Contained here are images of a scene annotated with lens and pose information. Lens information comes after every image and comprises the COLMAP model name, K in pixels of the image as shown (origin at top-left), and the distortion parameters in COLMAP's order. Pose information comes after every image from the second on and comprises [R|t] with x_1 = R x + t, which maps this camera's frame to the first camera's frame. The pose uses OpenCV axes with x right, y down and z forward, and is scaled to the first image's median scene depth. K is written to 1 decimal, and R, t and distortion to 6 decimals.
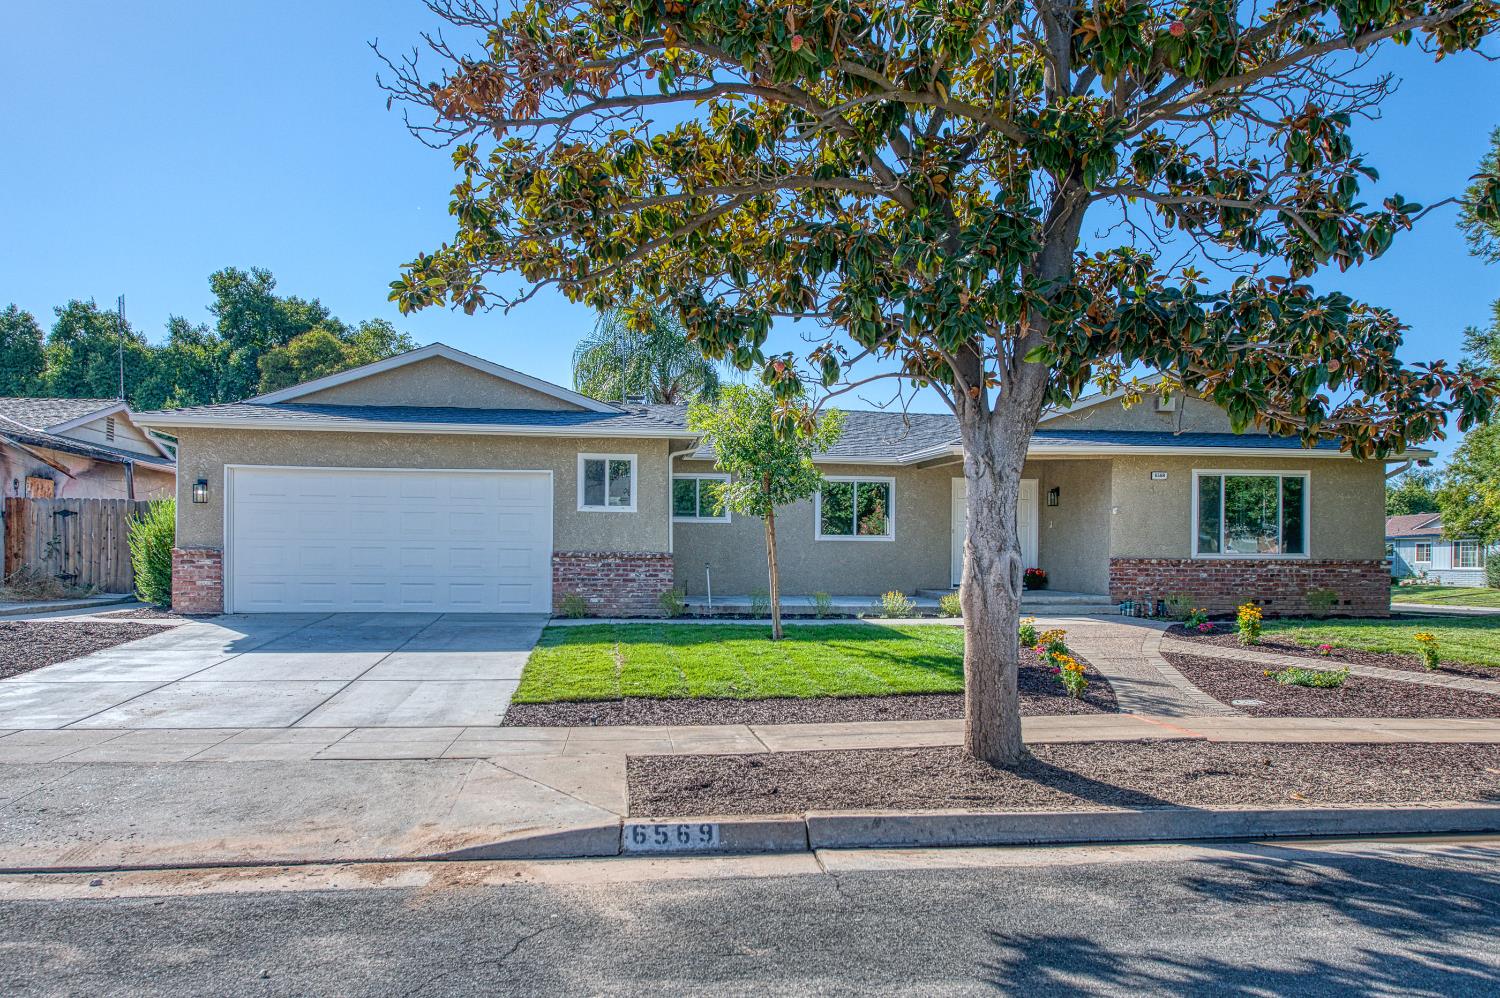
lens RADIAL K [[992.3, 0, 749.0], [0, 992.3, 553.3], [0, 0, 1]] dist [0.002250, 0.001064]
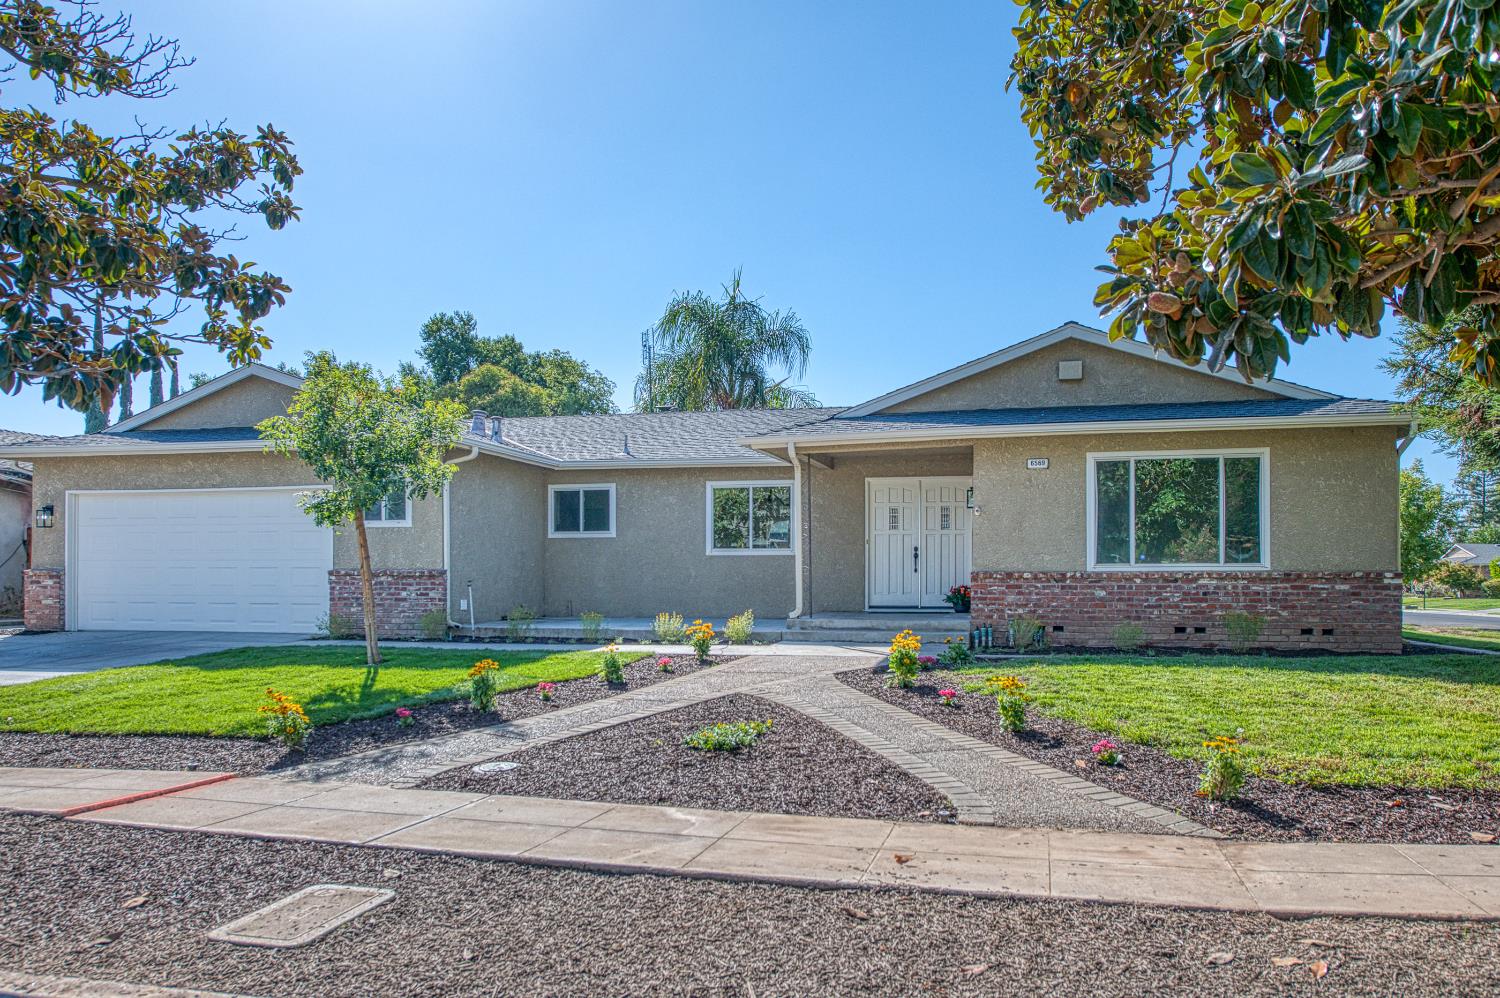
lens RADIAL K [[1015.1, 0, 753.2], [0, 1015.1, 578.5], [0, 0, 1]] dist [0.001791, 0.001949]
pose [[0.943916, -0.006855, -0.330115, 0.463136], [0.007240, 0.999974, -0.000063, 0.008953], [0.330107, -0.002331, 0.943941, 0.187593]]
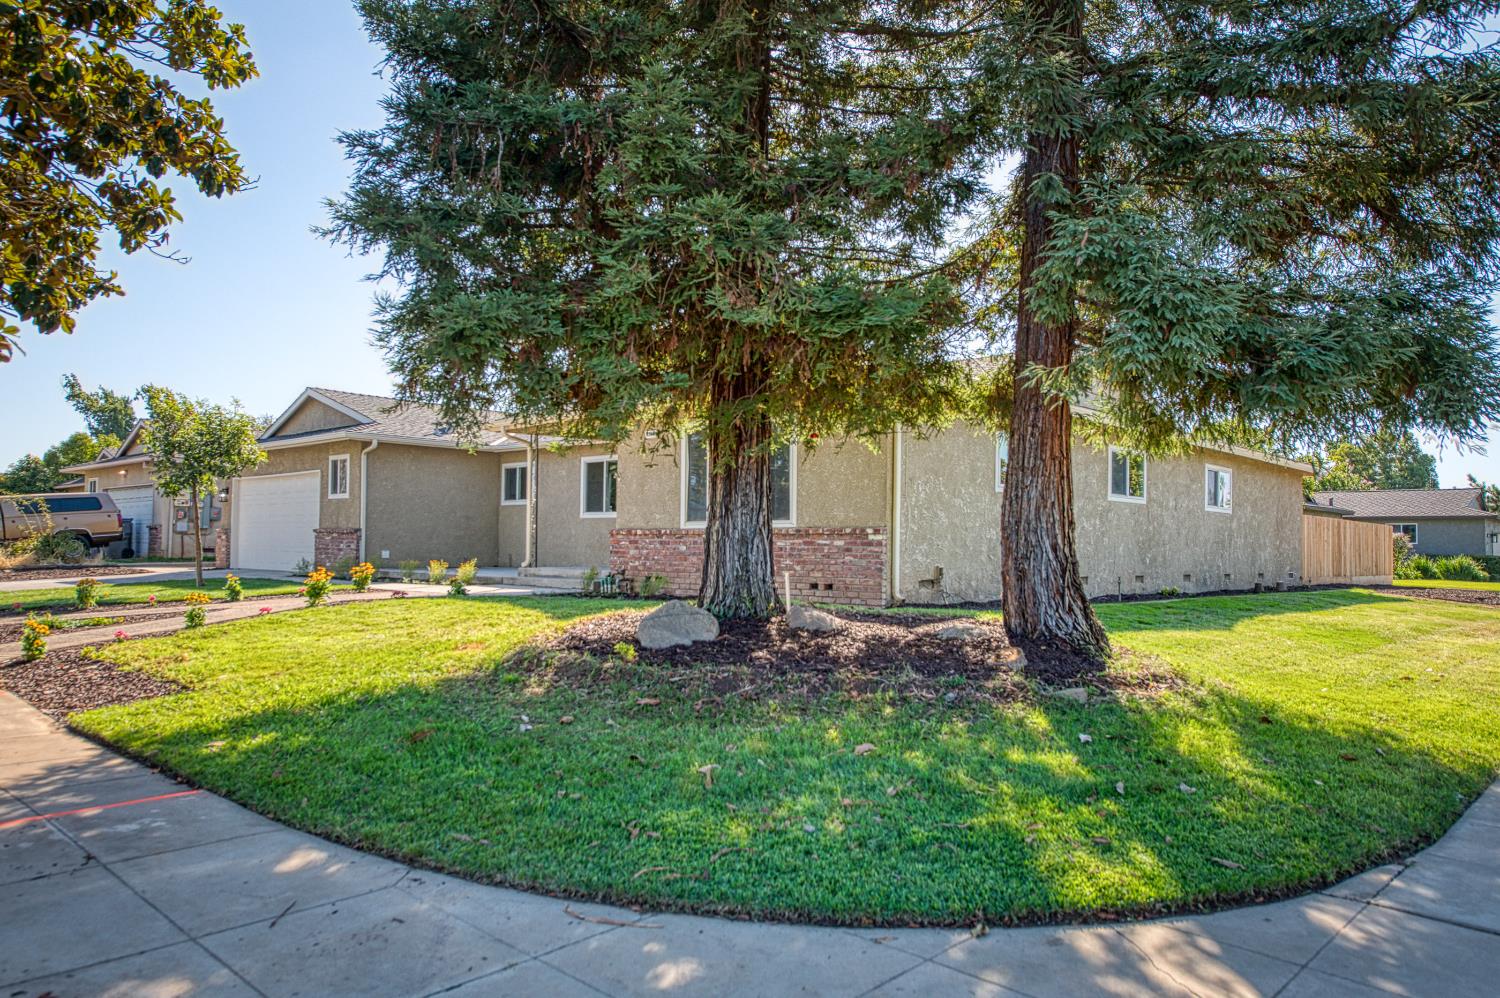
lens RADIAL K [[992.3, 0, 749.0], [0, 992.3, 553.3], [0, 0, 1]] dist [0.002250, 0.001064]
pose [[0.657203, 0.004809, -0.753698, 1.125133], [-0.003464, 0.999988, 0.003360, 0.023337], [0.753706, 0.000402, 0.657212, 0.491422]]
